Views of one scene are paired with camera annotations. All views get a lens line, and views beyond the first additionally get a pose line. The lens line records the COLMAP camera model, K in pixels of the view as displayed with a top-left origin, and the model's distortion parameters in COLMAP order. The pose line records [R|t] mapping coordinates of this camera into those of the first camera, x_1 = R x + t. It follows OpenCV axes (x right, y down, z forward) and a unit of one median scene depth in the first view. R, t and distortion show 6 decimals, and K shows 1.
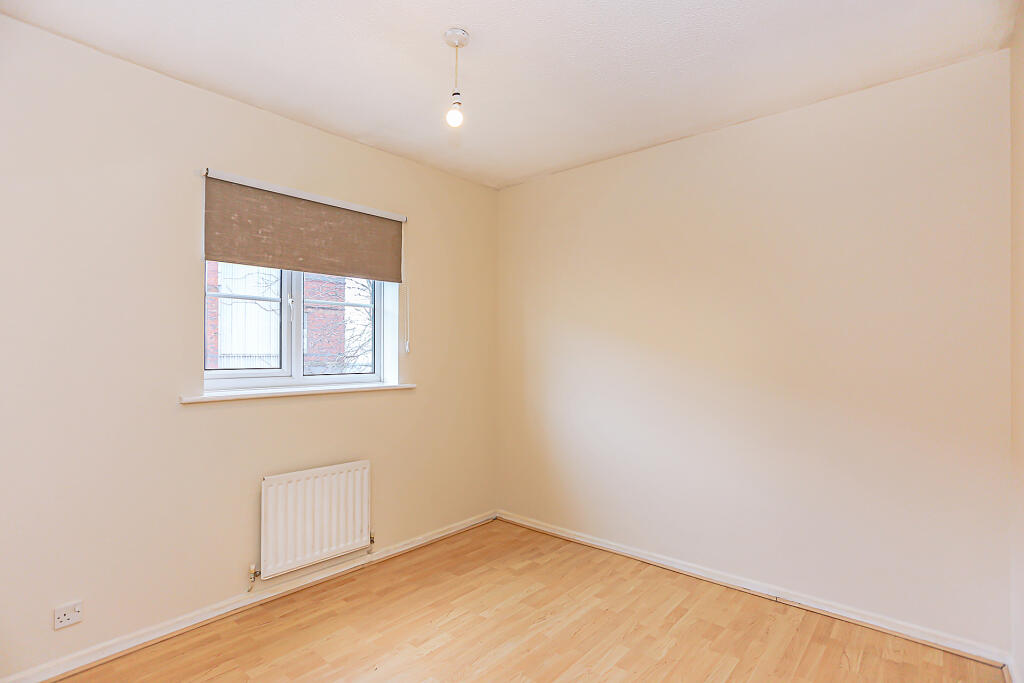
lens RADIAL K [[503.8, 0, 514.3], [0, 503.8, 345.2], [0, 0, 1]] dist [-0.046309, 0.021745]
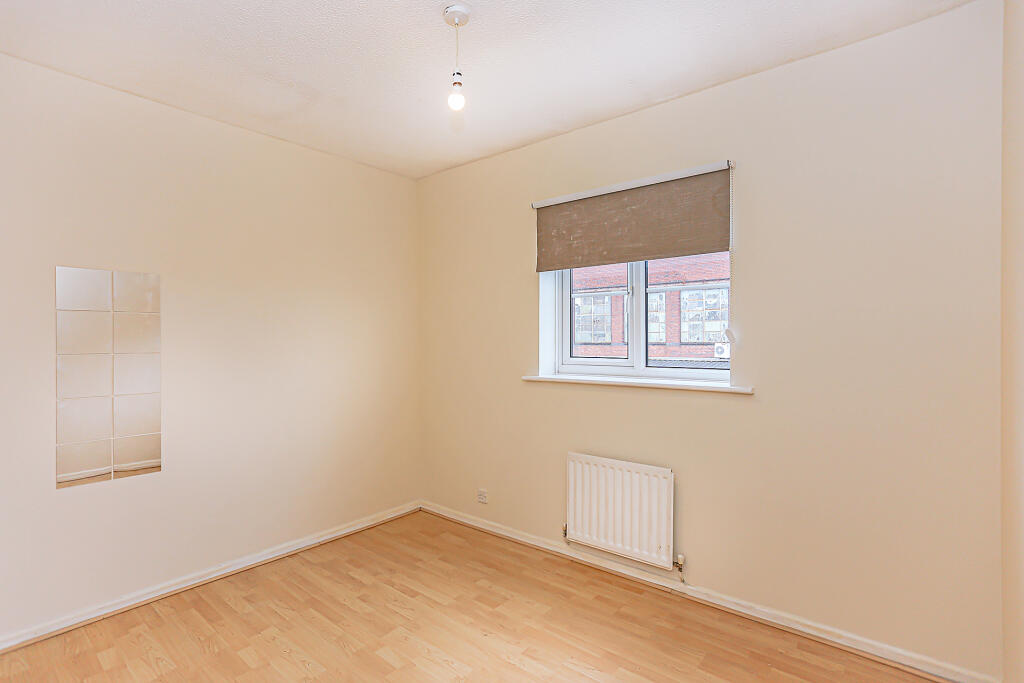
lens RADIAL K [[503.8, 0, 514.3], [0, 503.8, 345.2], [0, 0, 1]] dist [-0.046309, 0.021745]
pose [[0.008505, 0.006880, -0.999940, 0.631172], [0.013017, 0.999891, 0.006990, 0.008641], [0.999879, -0.013076, 0.008415, 0.829439]]
